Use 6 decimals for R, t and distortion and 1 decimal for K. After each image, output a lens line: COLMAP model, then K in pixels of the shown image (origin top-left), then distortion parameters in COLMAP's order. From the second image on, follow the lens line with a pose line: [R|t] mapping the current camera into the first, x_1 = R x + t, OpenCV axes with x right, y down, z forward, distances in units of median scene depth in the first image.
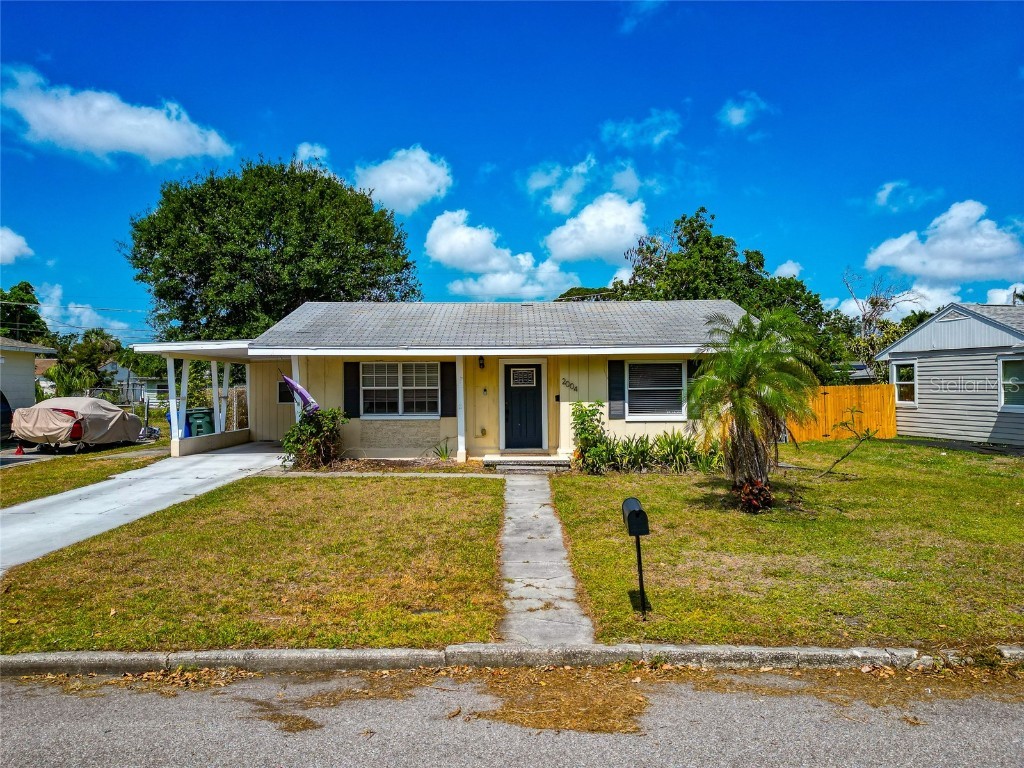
lens RADIAL K [[726.4, 0, 516.0], [0, 726.4, 380.7], [0, 0, 1]] dist [0.039210, -0.002279]
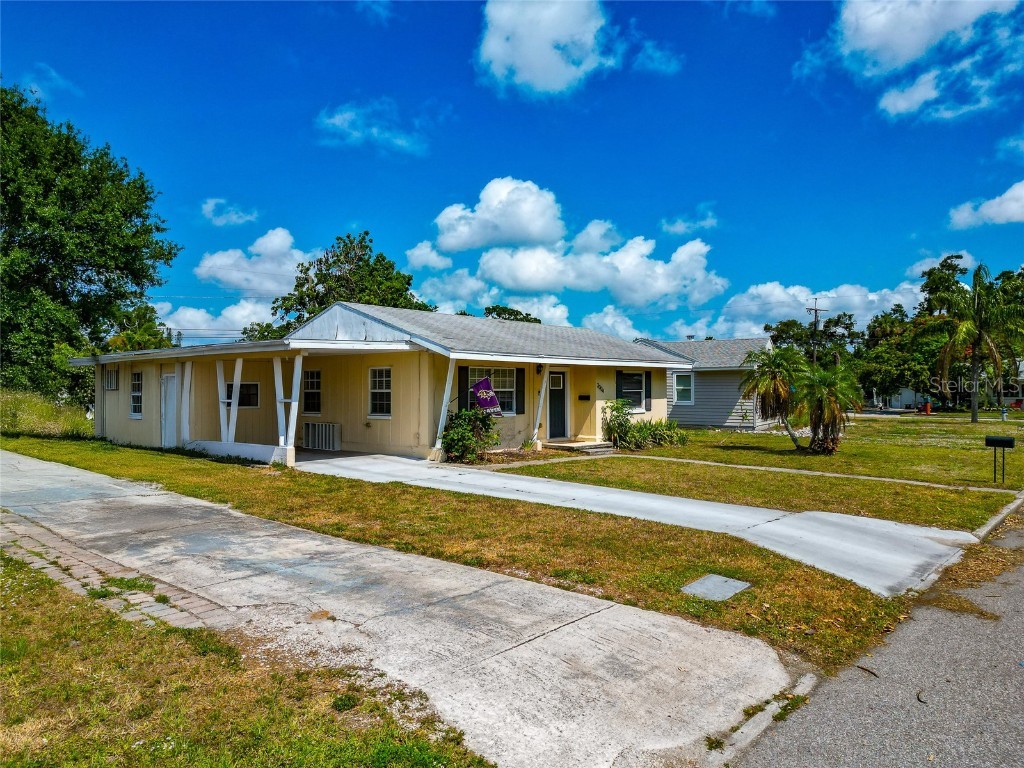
lens RADIAL K [[726.4, 0, 516.0], [0, 726.4, 380.7], [0, 0, 1]] dist [0.039210, -0.002279]
pose [[0.649729, 0.010975, 0.760087, -0.998518], [-0.003241, 0.999927, -0.011668, 0.008570], [-0.760159, 0.005118, 0.649716, 0.235092]]
